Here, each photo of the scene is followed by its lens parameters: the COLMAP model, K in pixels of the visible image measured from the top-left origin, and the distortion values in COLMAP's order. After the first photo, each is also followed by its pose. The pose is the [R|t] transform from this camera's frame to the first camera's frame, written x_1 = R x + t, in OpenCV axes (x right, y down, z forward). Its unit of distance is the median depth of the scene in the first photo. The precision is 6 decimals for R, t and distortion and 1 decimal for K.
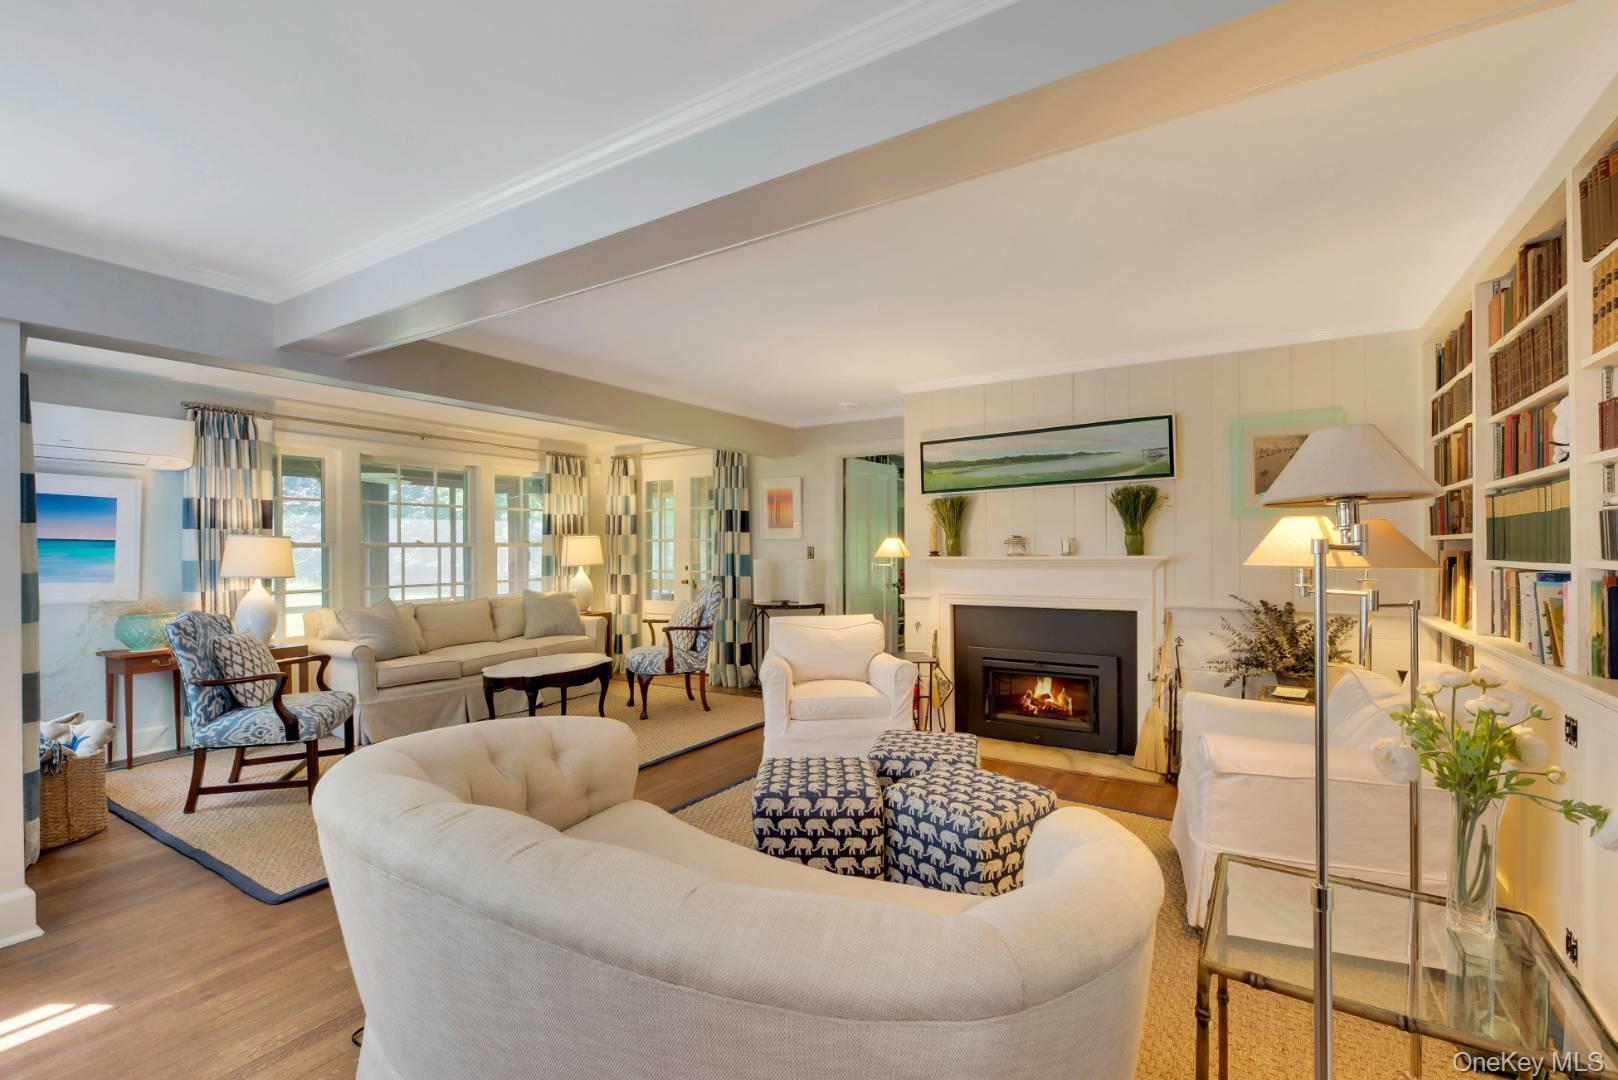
lens RADIAL K [[712.6, 0, 809.0], [0, 712.6, 540.0], [0, 0, 1]] dist [0.001000, -0.000186]
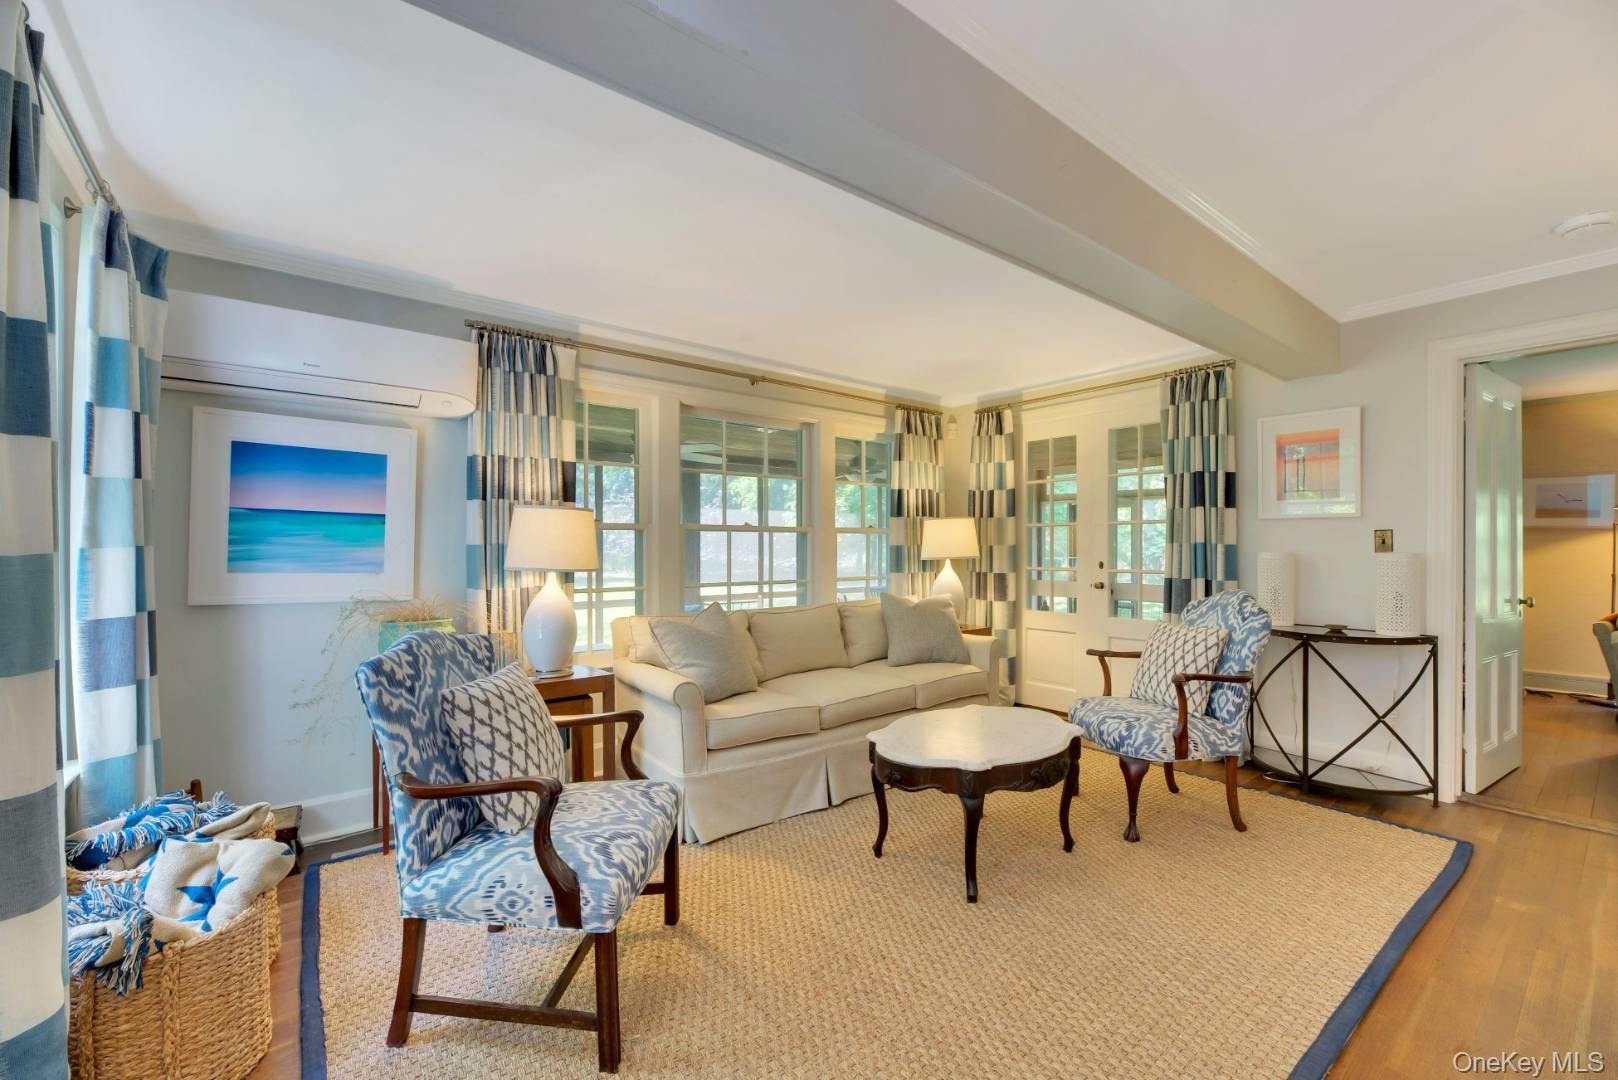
lens RADIAL K [[662.0, 0, 809.0], [0, 662.0, 540.0], [0, 0, 1]] dist [0.000750, 0.000104]
pose [[0.938190, 0.001886, -0.346117, -0.302768], [-0.001224, 0.999997, 0.002134, 0.020834], [0.346120, -0.001578, 0.938189, 0.457923]]
